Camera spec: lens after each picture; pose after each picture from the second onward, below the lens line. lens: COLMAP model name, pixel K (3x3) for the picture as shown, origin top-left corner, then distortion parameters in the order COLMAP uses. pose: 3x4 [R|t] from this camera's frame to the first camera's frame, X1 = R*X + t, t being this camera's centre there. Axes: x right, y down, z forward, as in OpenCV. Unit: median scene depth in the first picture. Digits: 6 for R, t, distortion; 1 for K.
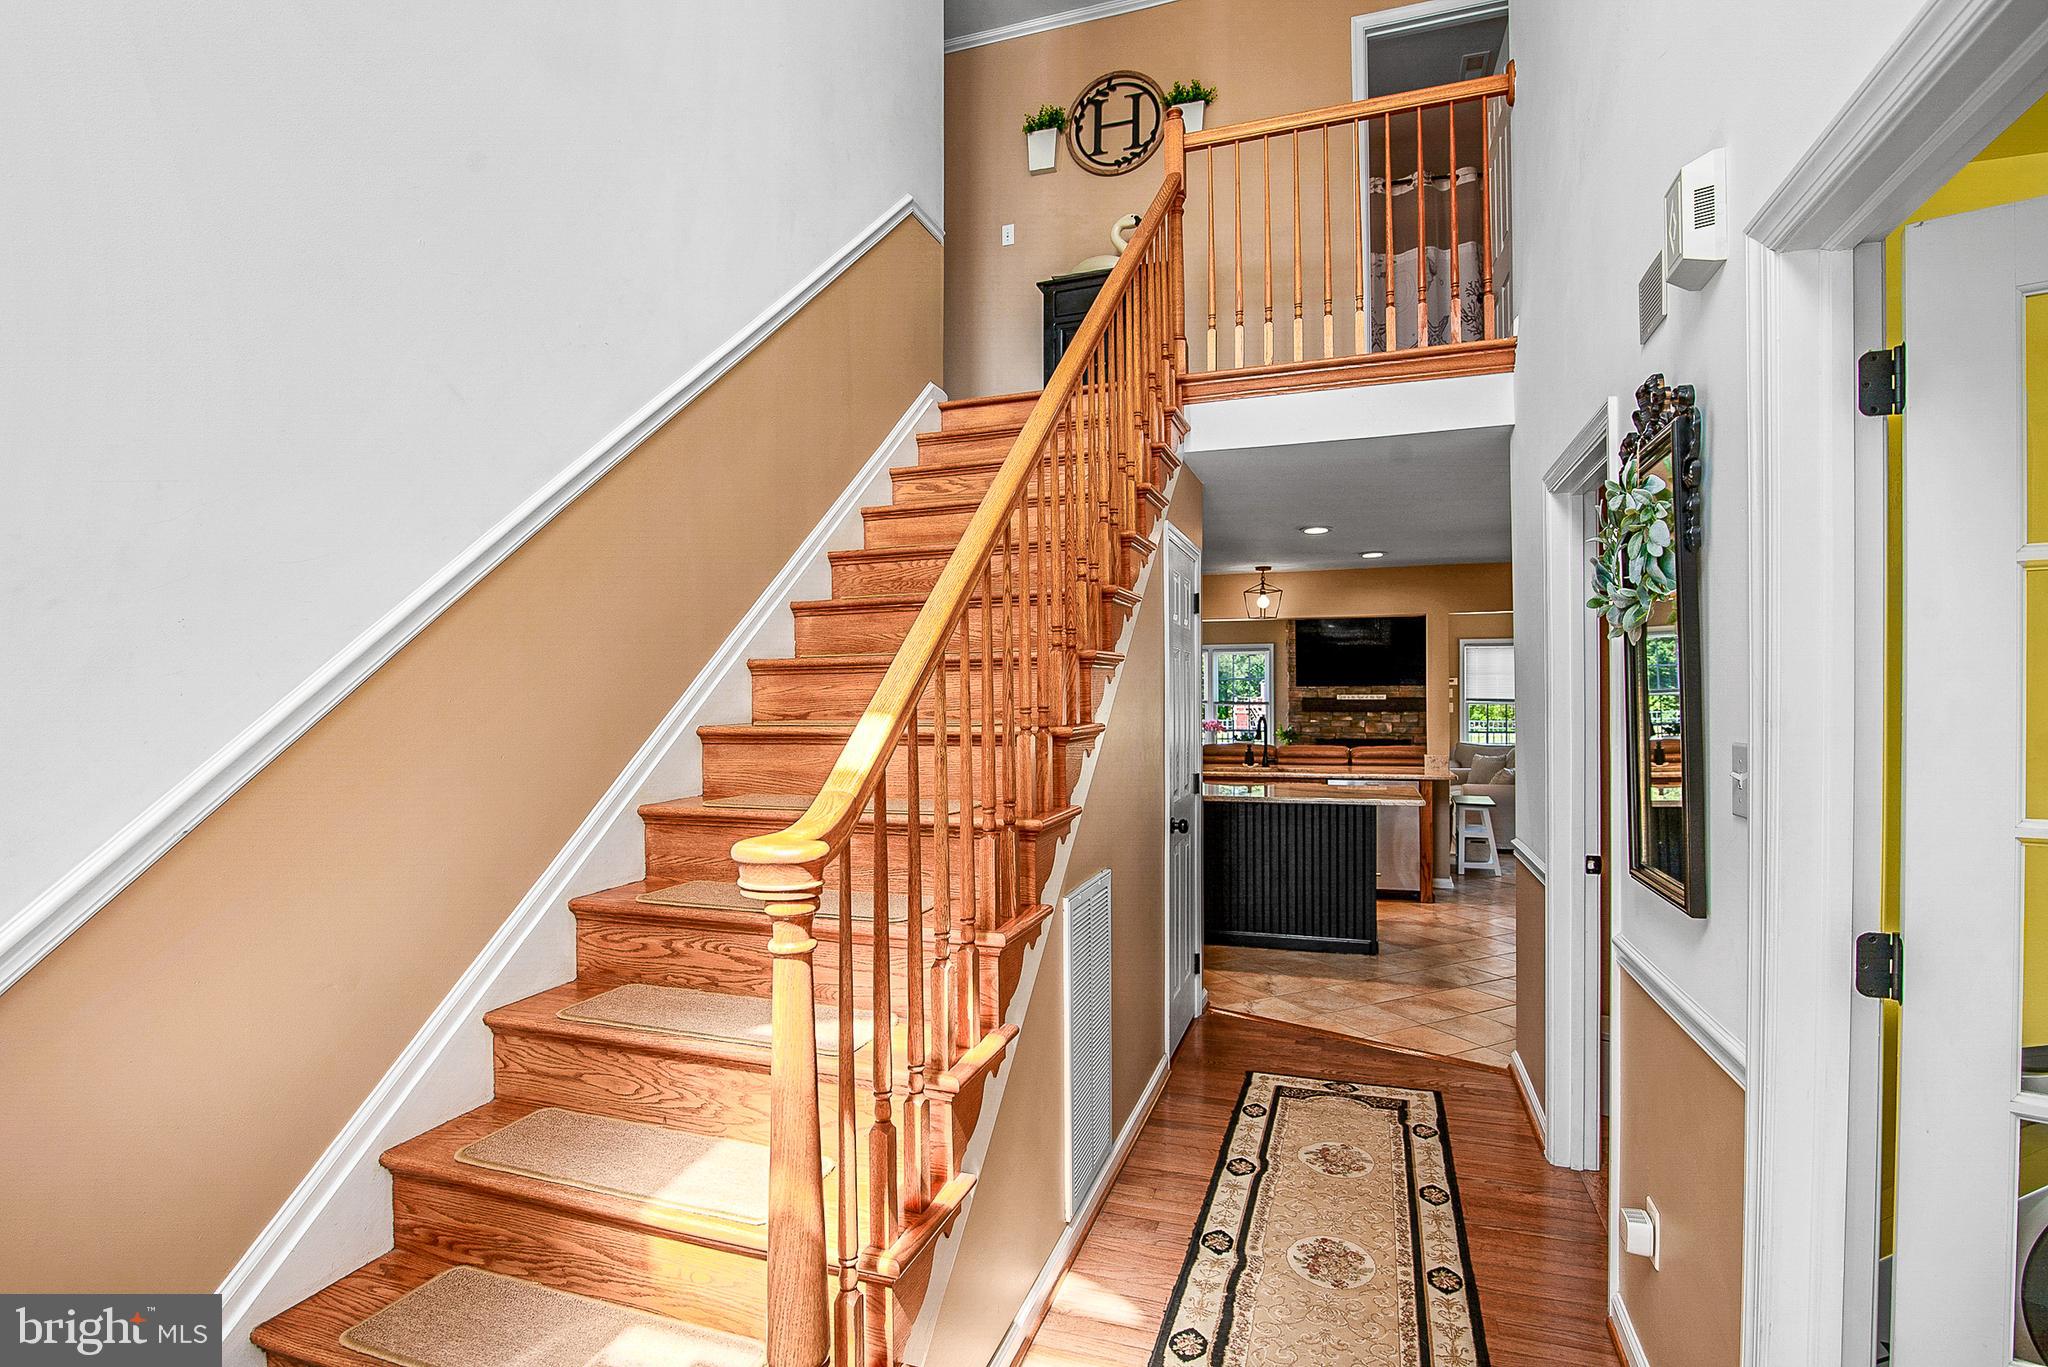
lens RADIAL K [[968.6, 0, 1011.4], [0, 968.6, 686.0], [0, 0, 1]] dist [-0.022523, -0.000476]
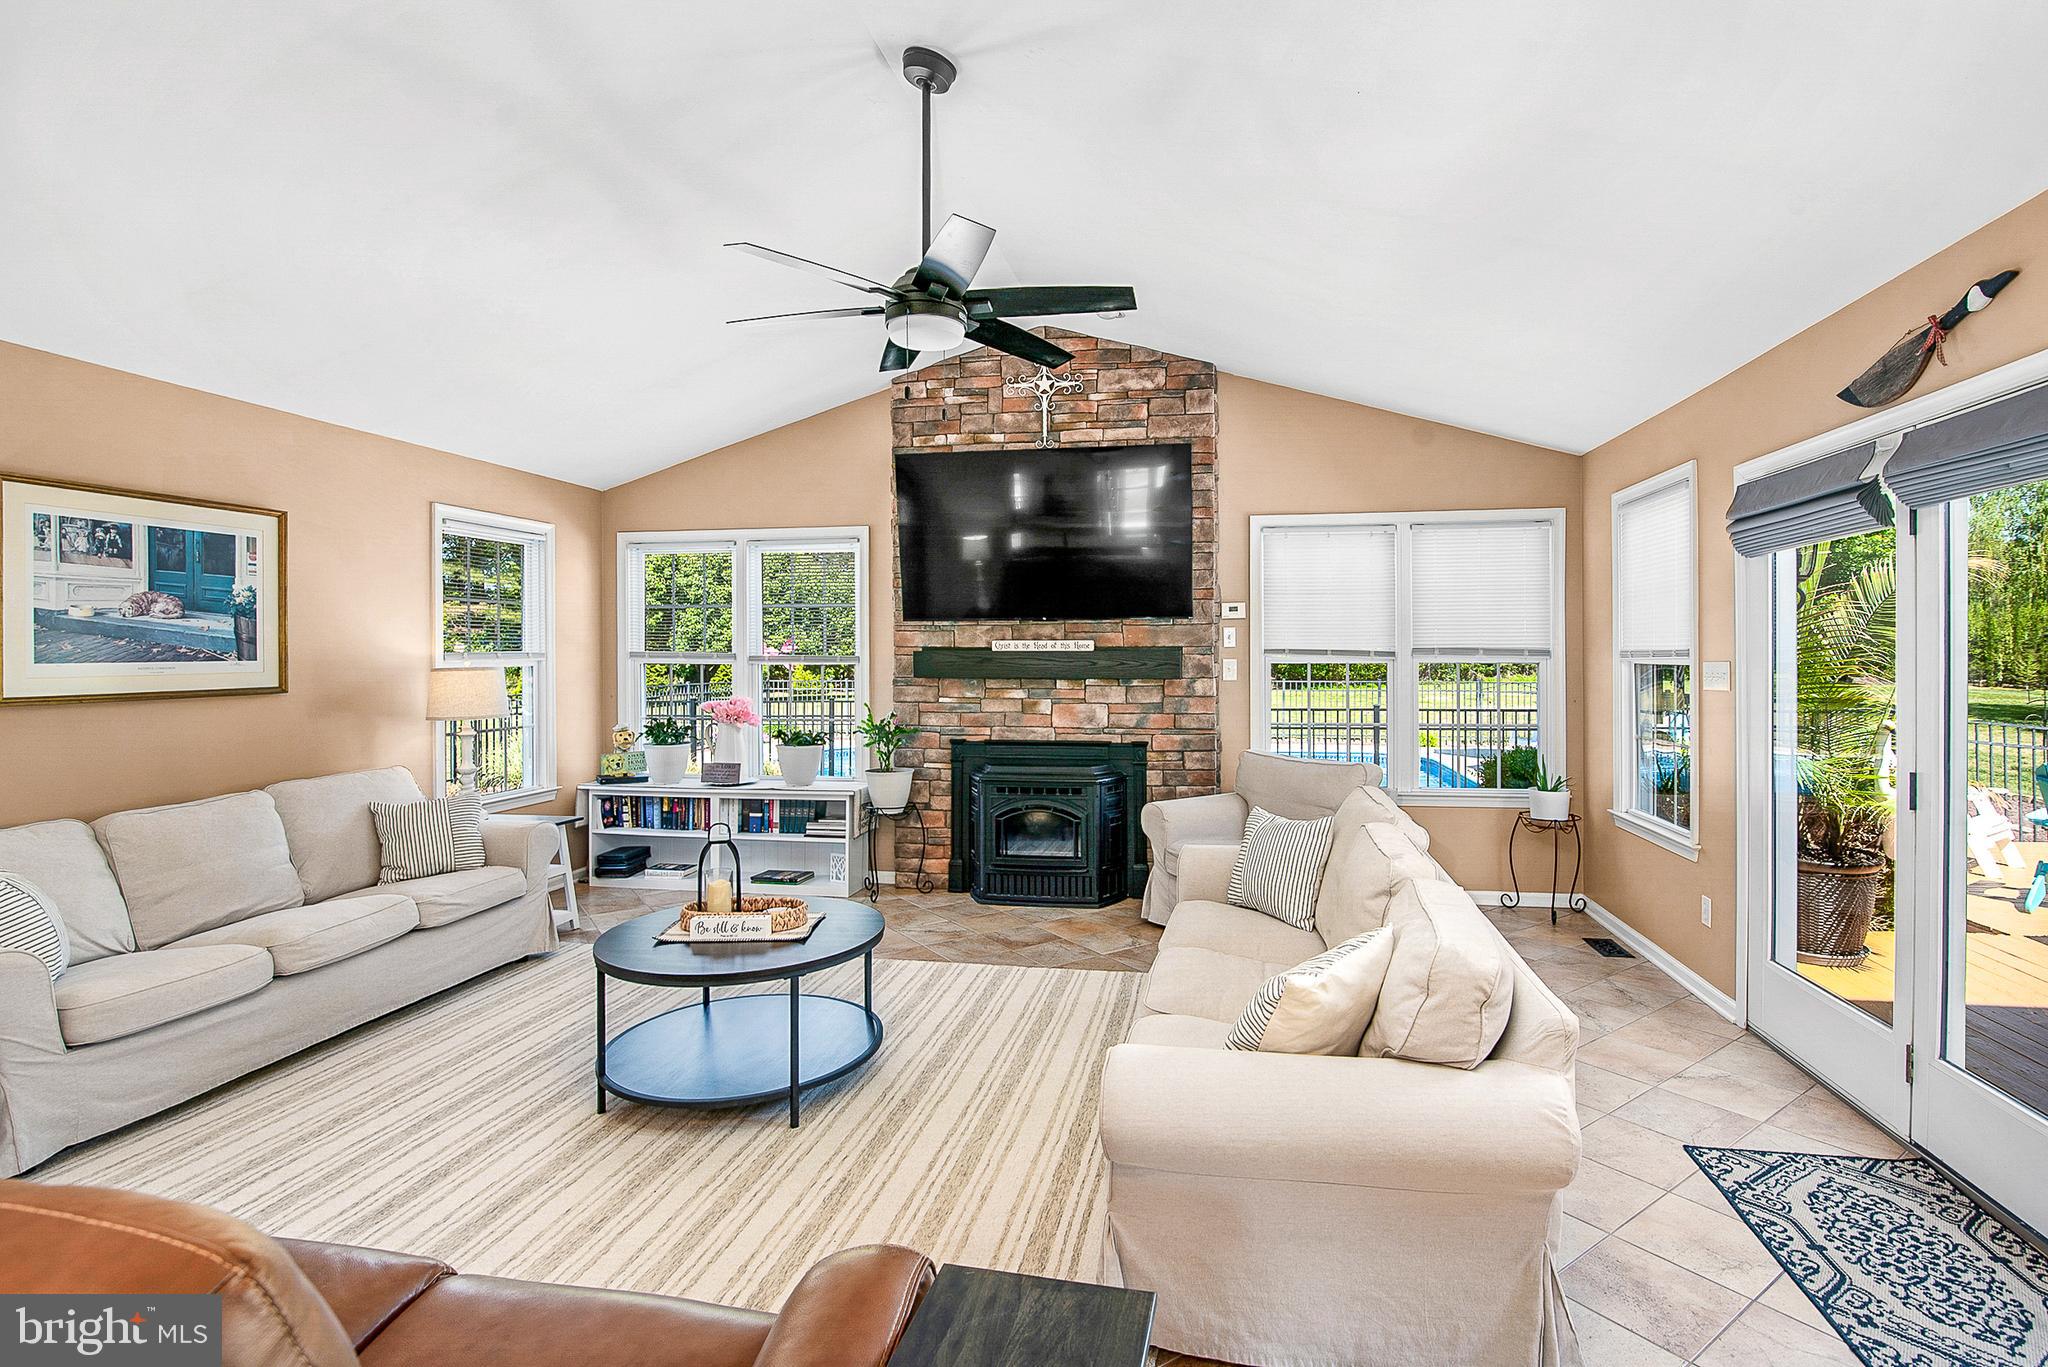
lens RADIAL K [[964.2, 0, 1083.6], [0, 964.2, 659.1], [0, 0, 1]] dist [-0.018619, 0.000846]
pose [[0.983139, -0.001797, 0.182853, 0.302564], [-0.002080, 0.999777, 0.021010, 0.008392], [-0.182850, -0.021036, 0.982916, 0.565520]]
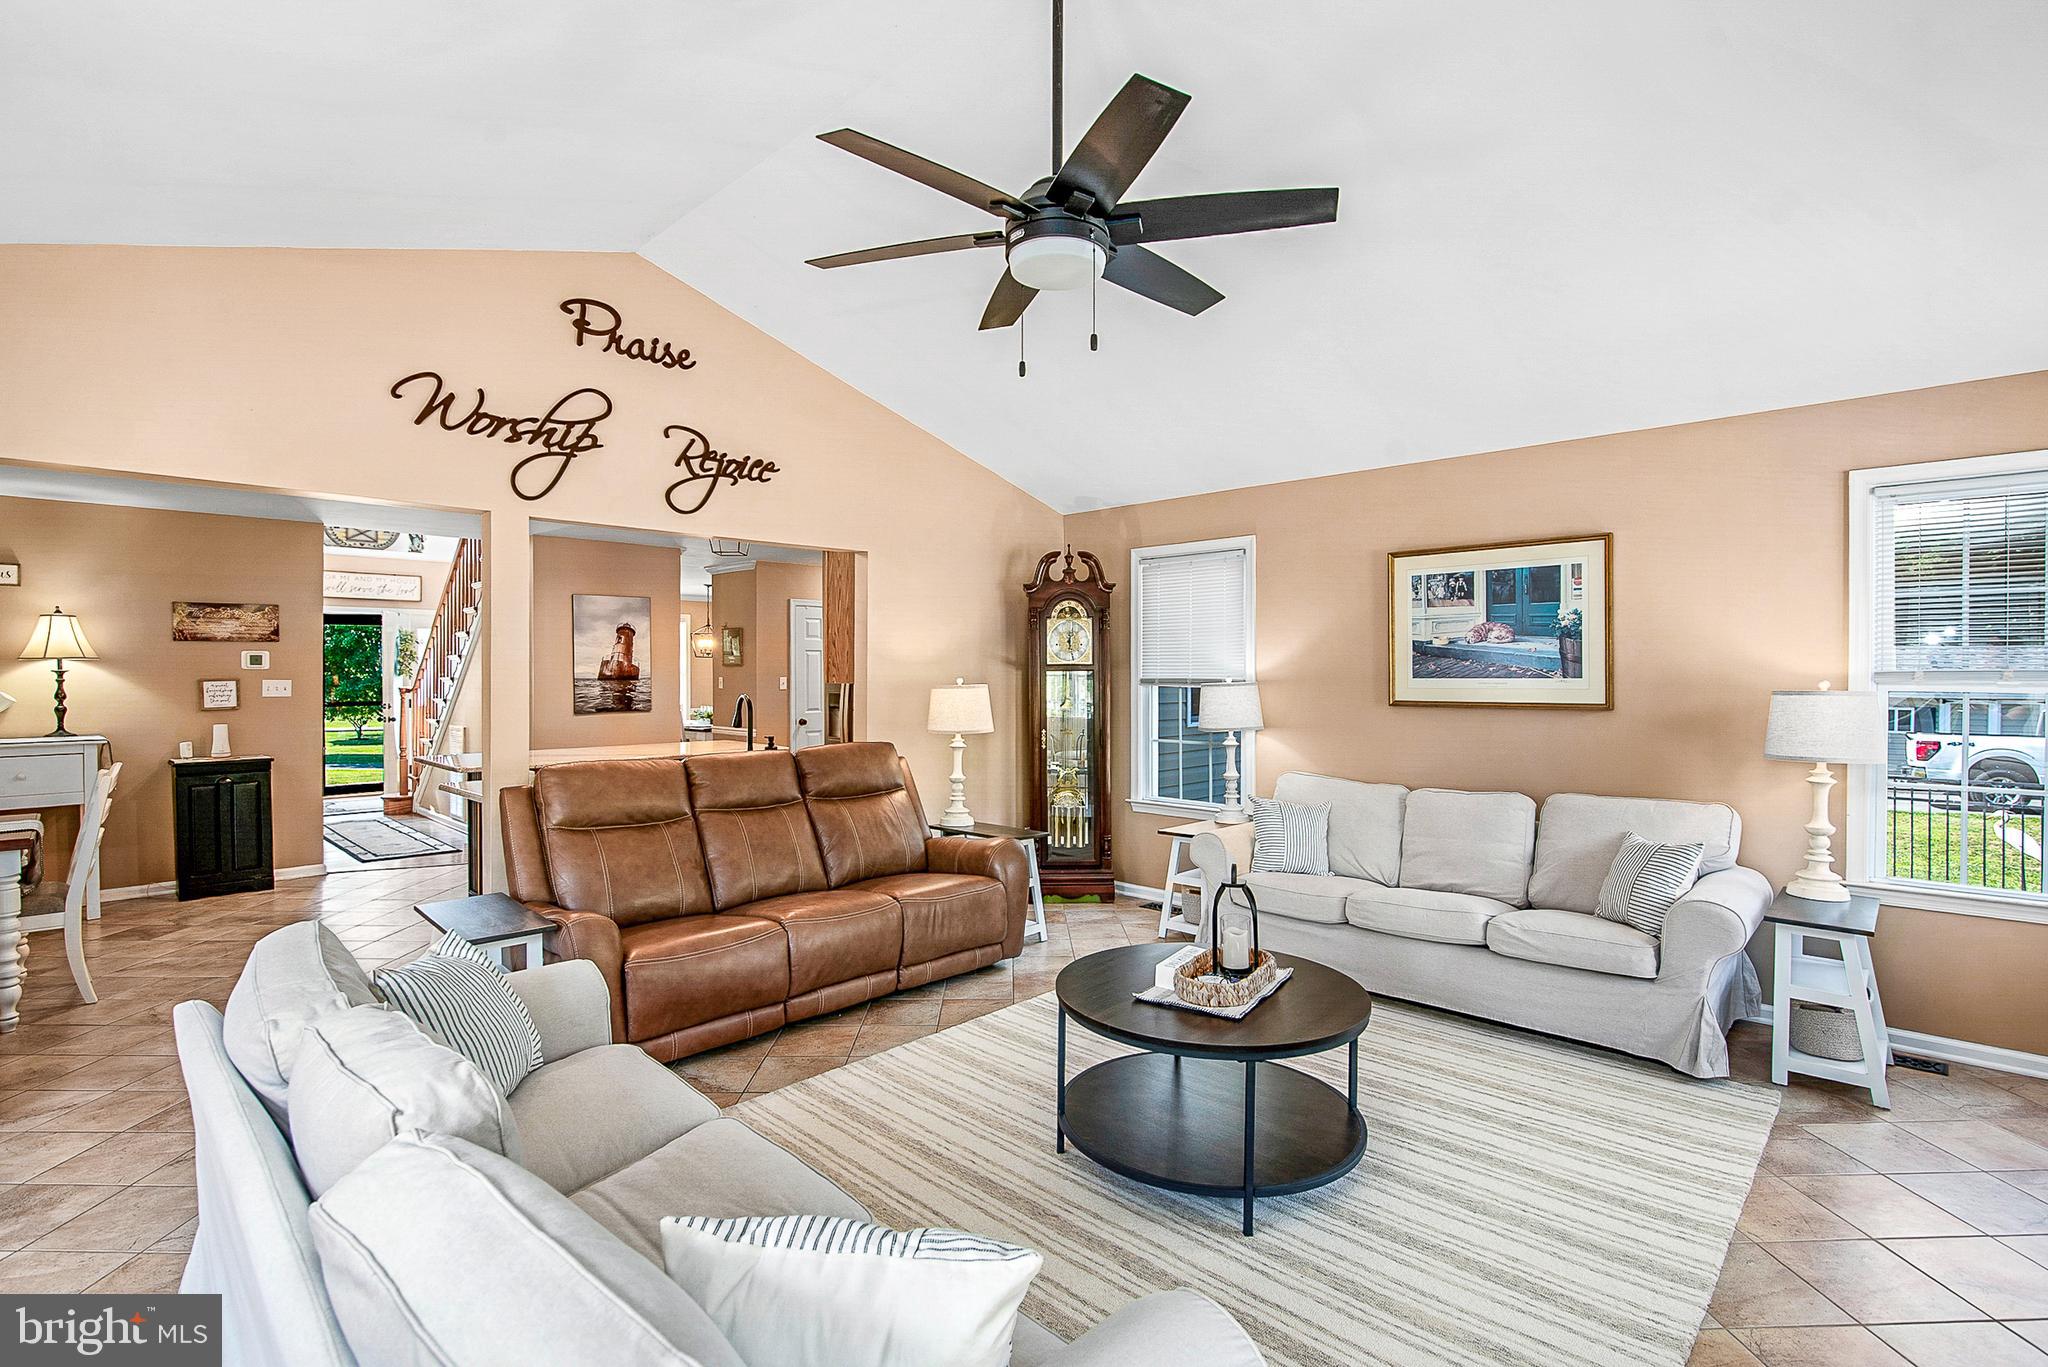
lens RADIAL K [[968.6, 0, 1011.4], [0, 968.6, 686.0], [0, 0, 1]] dist [-0.022523, -0.000476]
pose [[-0.422068, 0.016805, -0.906408, 0.487756], [0.015972, 0.999811, 0.011099, 0.011825], [0.906423, -0.009792, -0.422257, 0.890311]]
